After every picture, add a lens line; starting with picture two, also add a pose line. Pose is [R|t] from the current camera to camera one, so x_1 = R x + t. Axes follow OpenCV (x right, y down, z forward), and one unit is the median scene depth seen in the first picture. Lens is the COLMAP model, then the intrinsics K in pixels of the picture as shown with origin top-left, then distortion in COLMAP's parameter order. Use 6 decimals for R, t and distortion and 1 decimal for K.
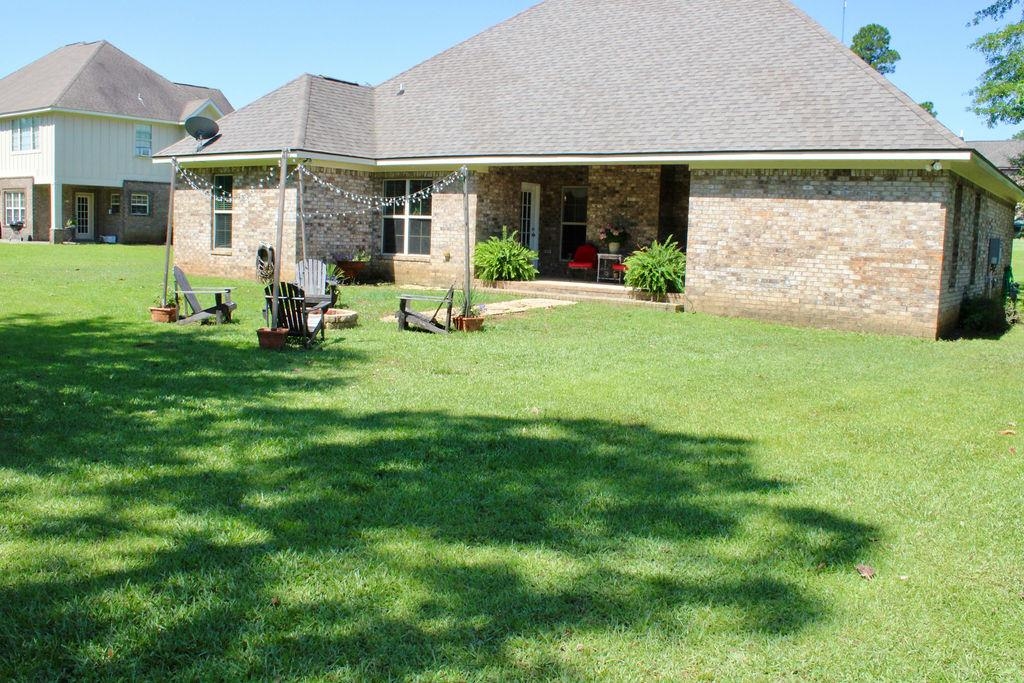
lens RADIAL K [[874.1, 0, 511.5], [0, 874.1, 341.8], [0, 0, 1]] dist [-0.133201, 0.051025]
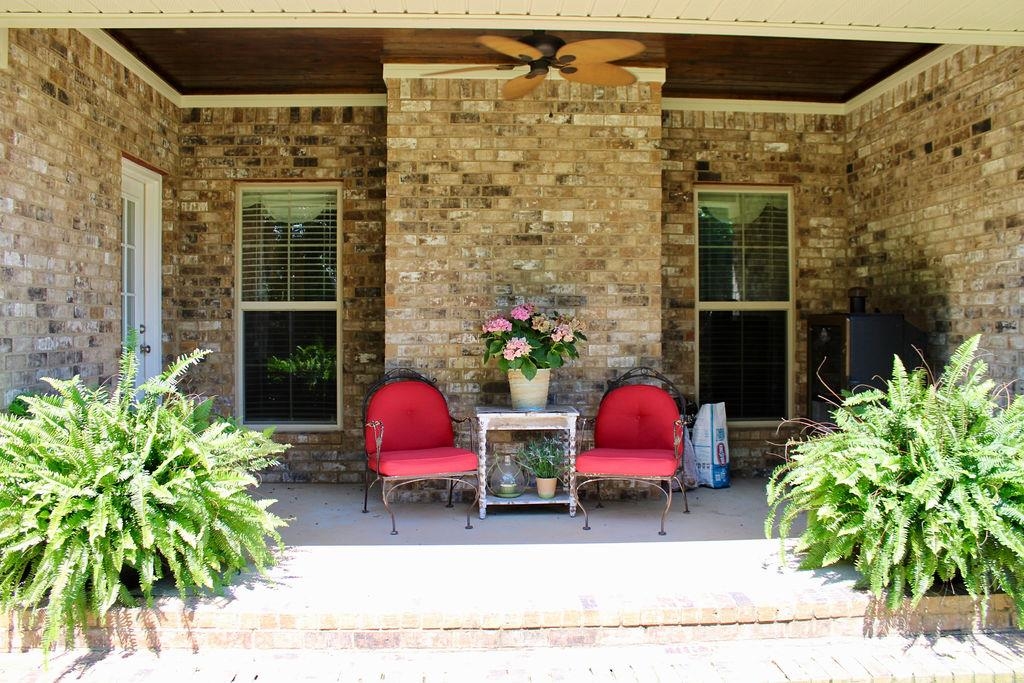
lens RADIAL K [[874.1, 0, 512.0], [0, 874.1, 347.2], [0, 0, 1]] dist [-0.133201, 0.051025]
pose [[0.796461, -0.049253, 0.602681, -0.054290], [0.103088, 0.993147, -0.055071, -0.106461], [-0.595838, 0.105991, 0.796080, 0.787286]]
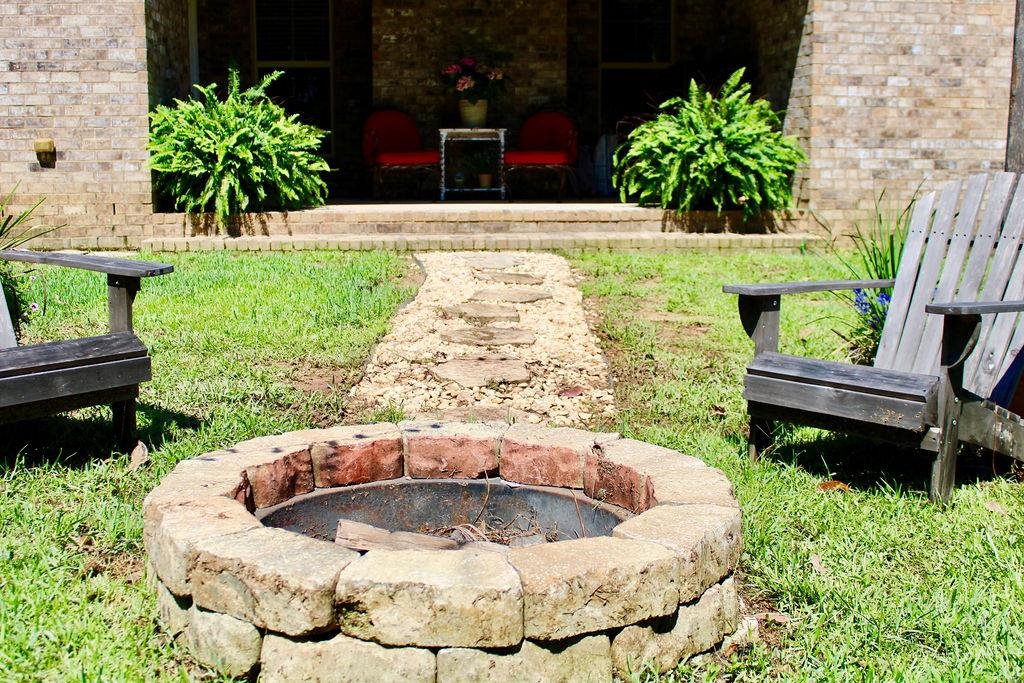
lens RADIAL K [[1120.1, 0, 511.8], [0, 1120.1, 335.6], [0, 0, 1]] dist [-0.086450, 0.000000]
pose [[0.766386, -0.137065, 0.627587, -0.212468], [0.107107, 0.990561, 0.085544, -0.048136], [-0.633388, 0.001660, 0.773832, 0.589894]]
